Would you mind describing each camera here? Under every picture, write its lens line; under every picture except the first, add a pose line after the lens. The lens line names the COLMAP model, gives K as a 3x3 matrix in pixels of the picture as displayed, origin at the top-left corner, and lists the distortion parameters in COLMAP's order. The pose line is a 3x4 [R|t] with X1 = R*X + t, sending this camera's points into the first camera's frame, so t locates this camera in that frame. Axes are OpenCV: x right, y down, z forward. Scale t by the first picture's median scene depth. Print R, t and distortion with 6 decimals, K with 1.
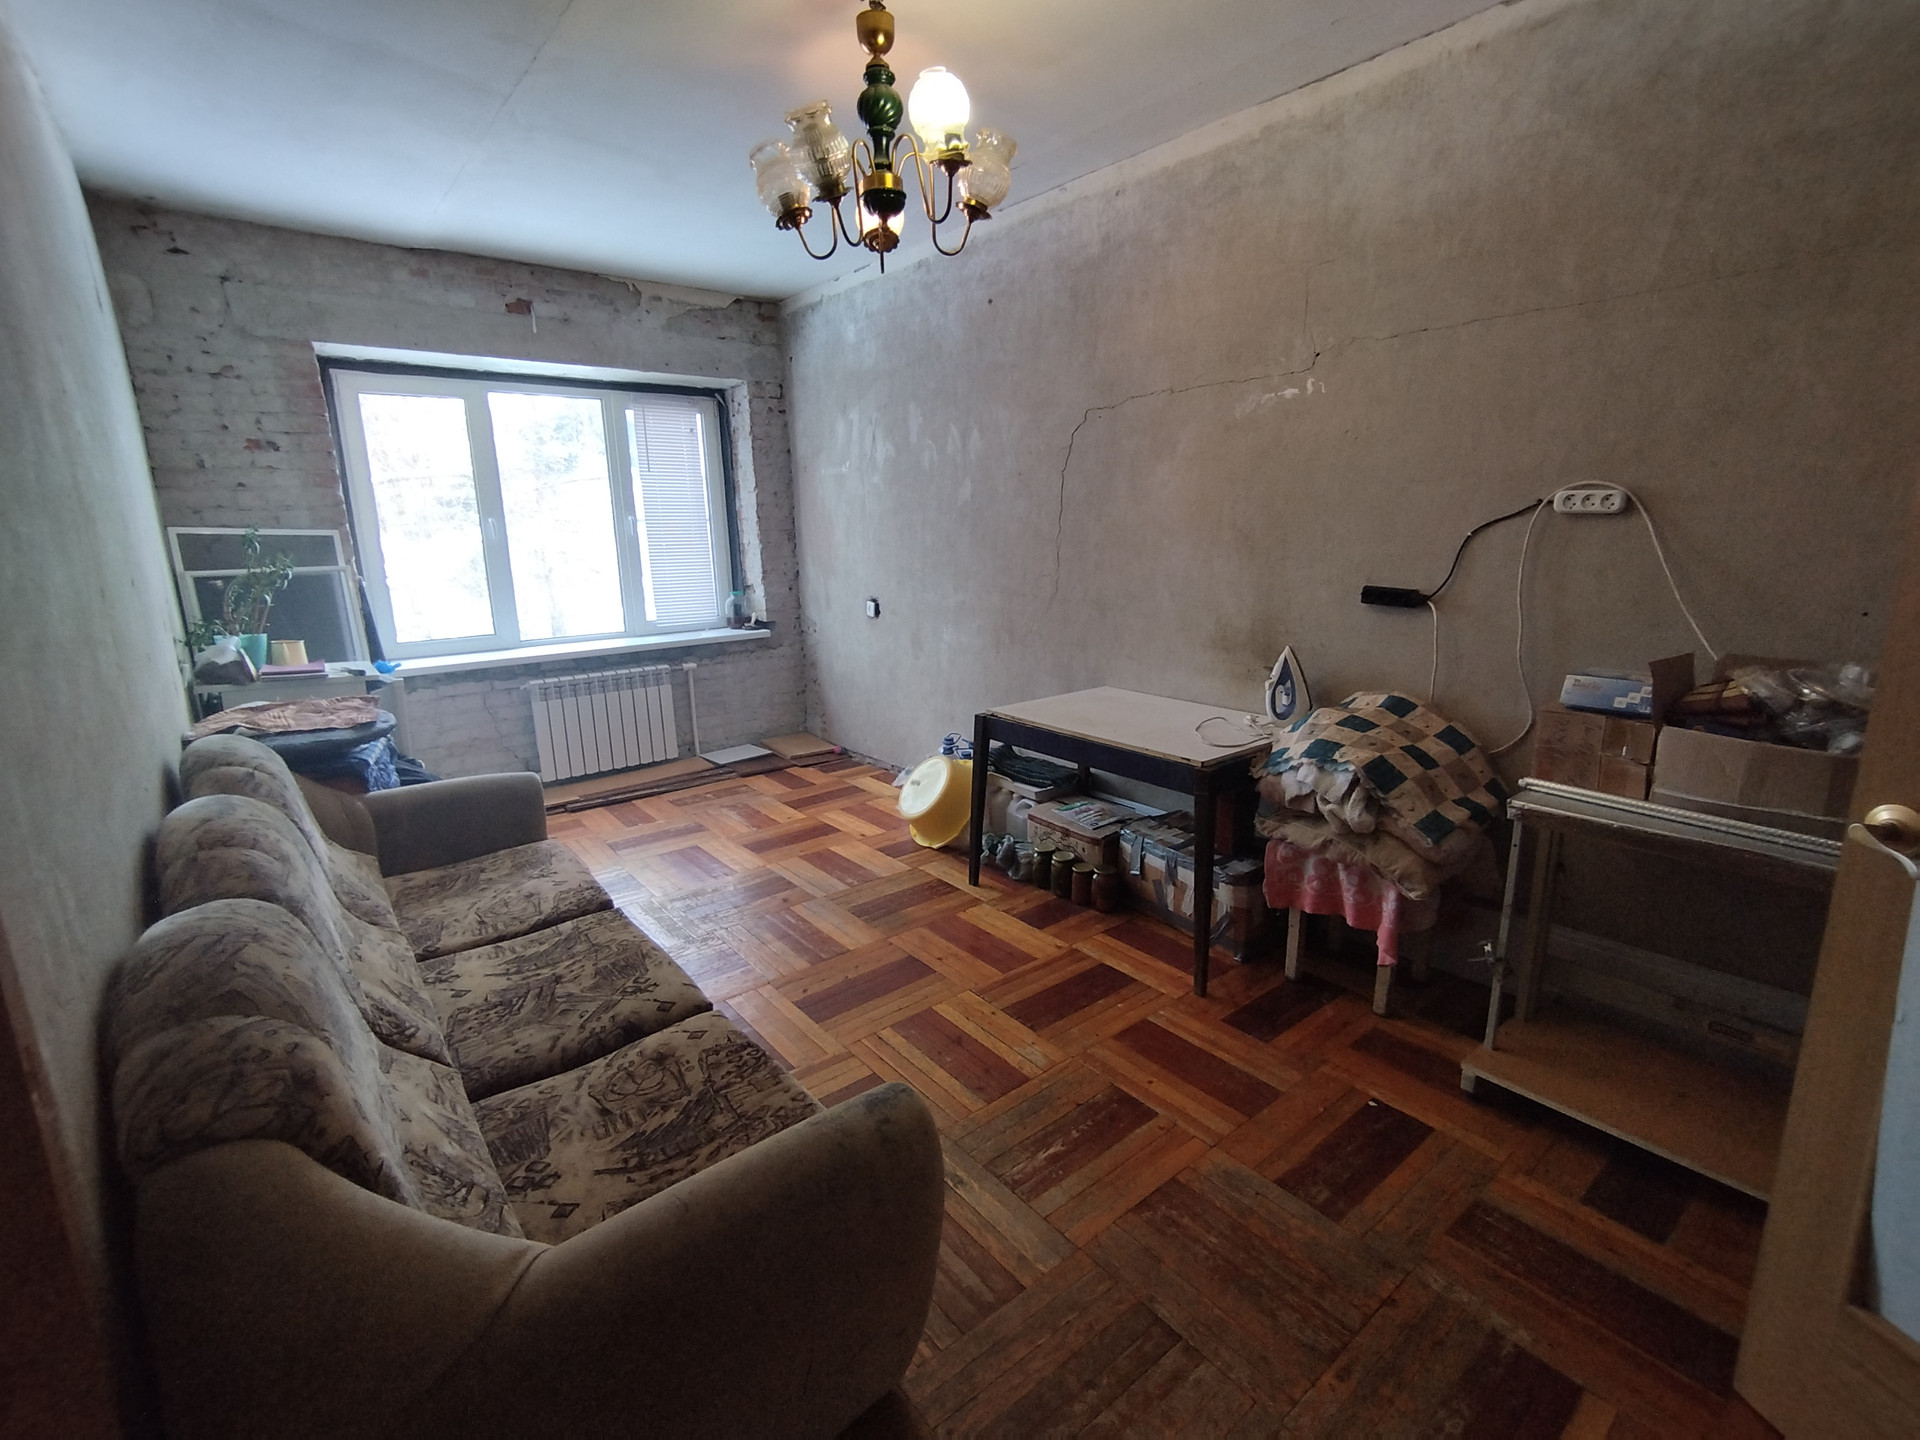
lens RADIAL K [[879.4, 0, 964.1], [0, 879.4, 722.4], [0, 0, 1]] dist [-0.009038, 0.003475]
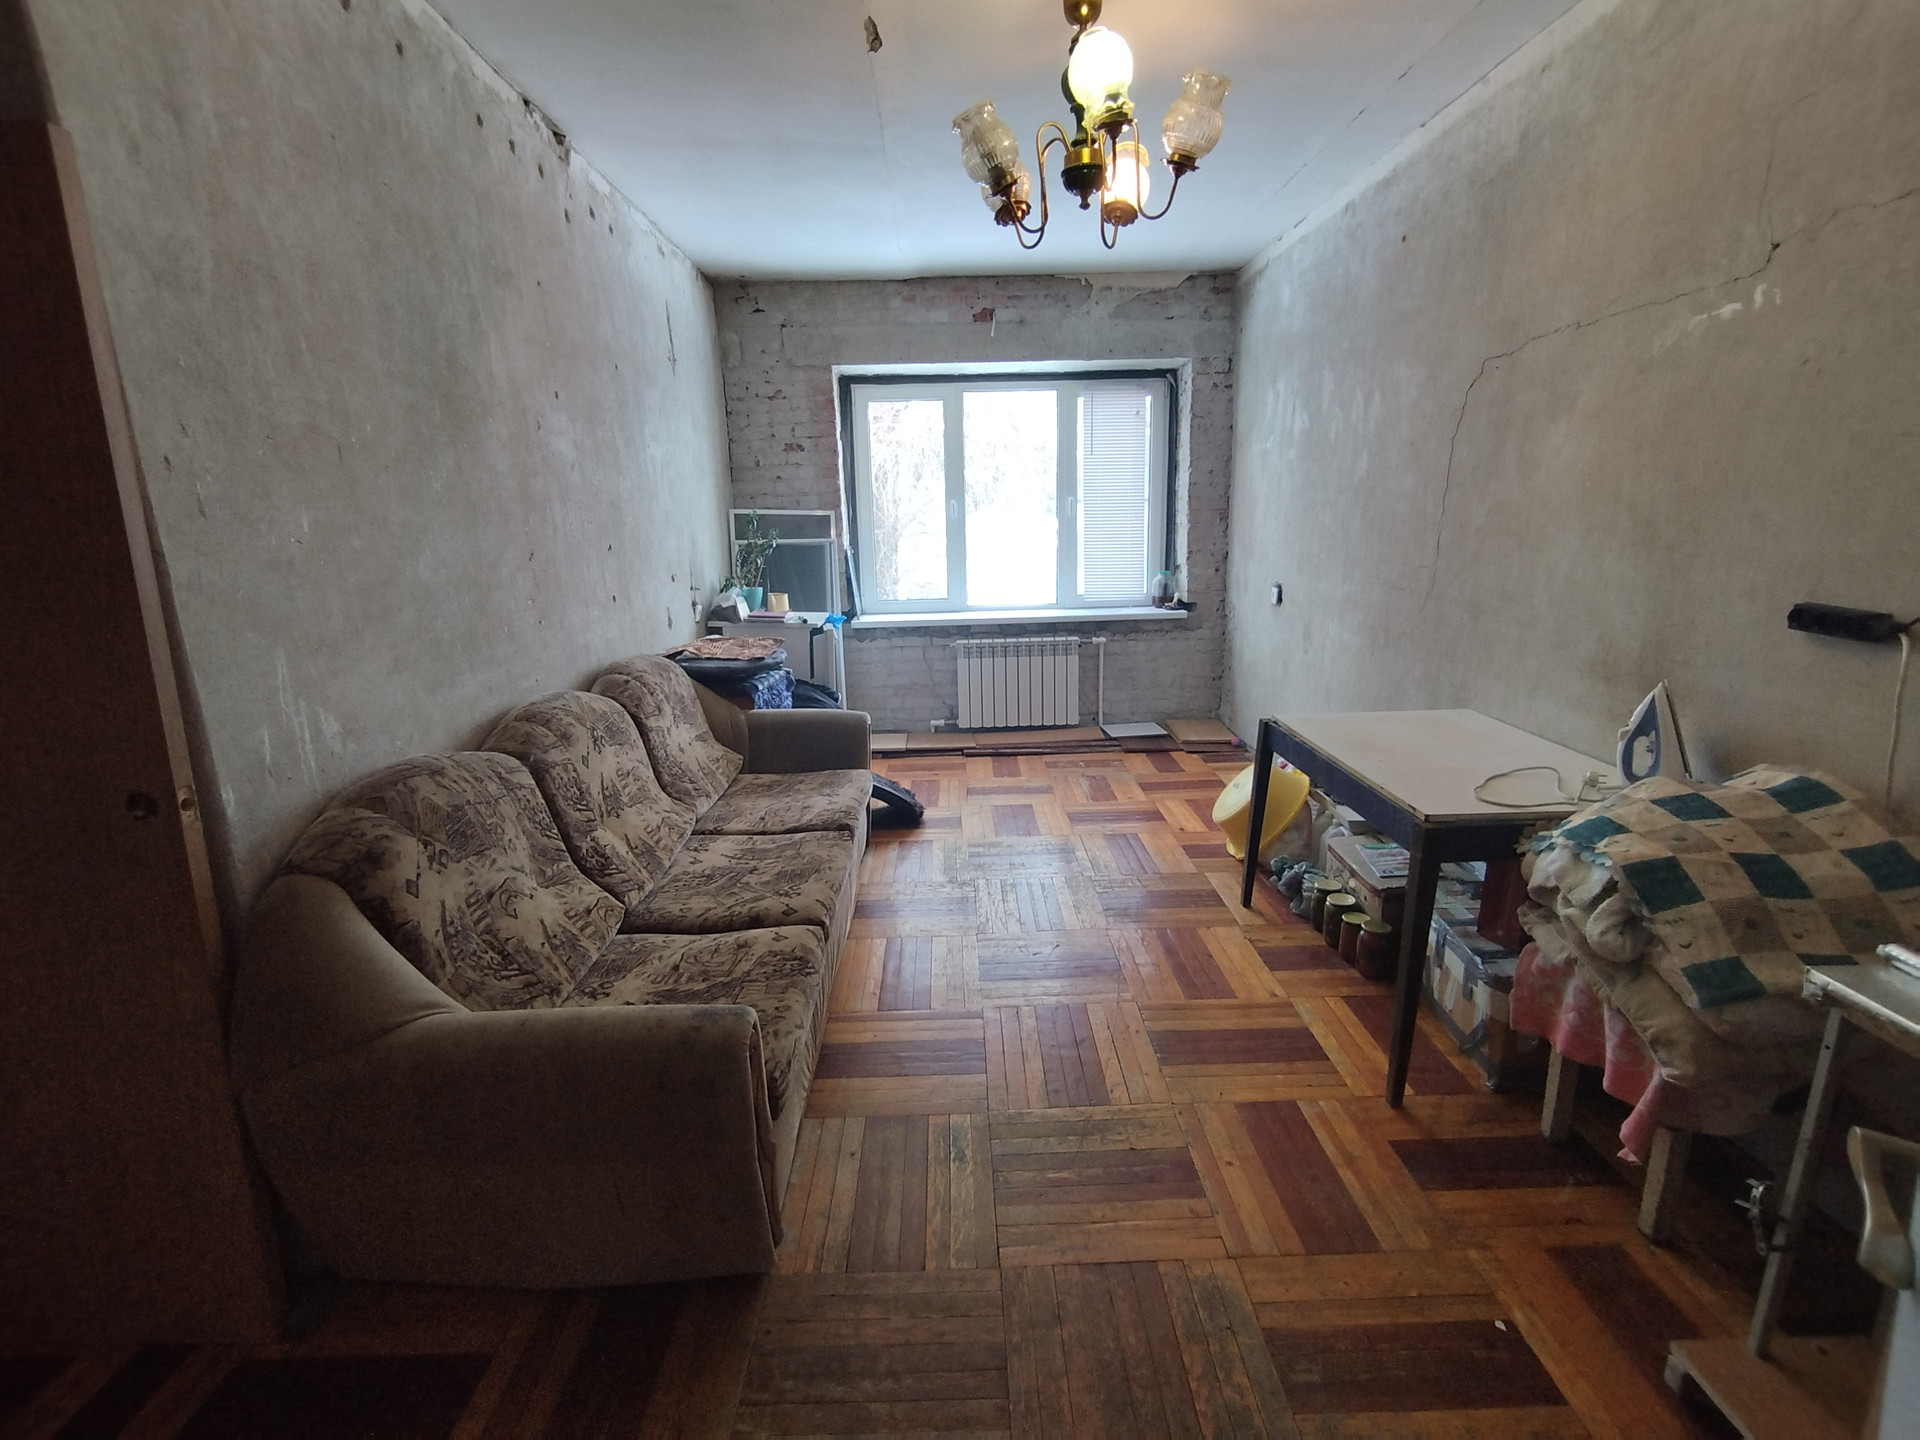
lens RADIAL K [[879.4, 0, 961.5], [0, 879.4, 719.0], [0, 0, 1]] dist [-0.009038, 0.003475]
pose [[0.786757, 0.142188, -0.600663, 0.305392], [-0.128507, 0.989516, 0.065916, -0.028202], [0.603738, 0.025329, 0.796780, 0.098969]]
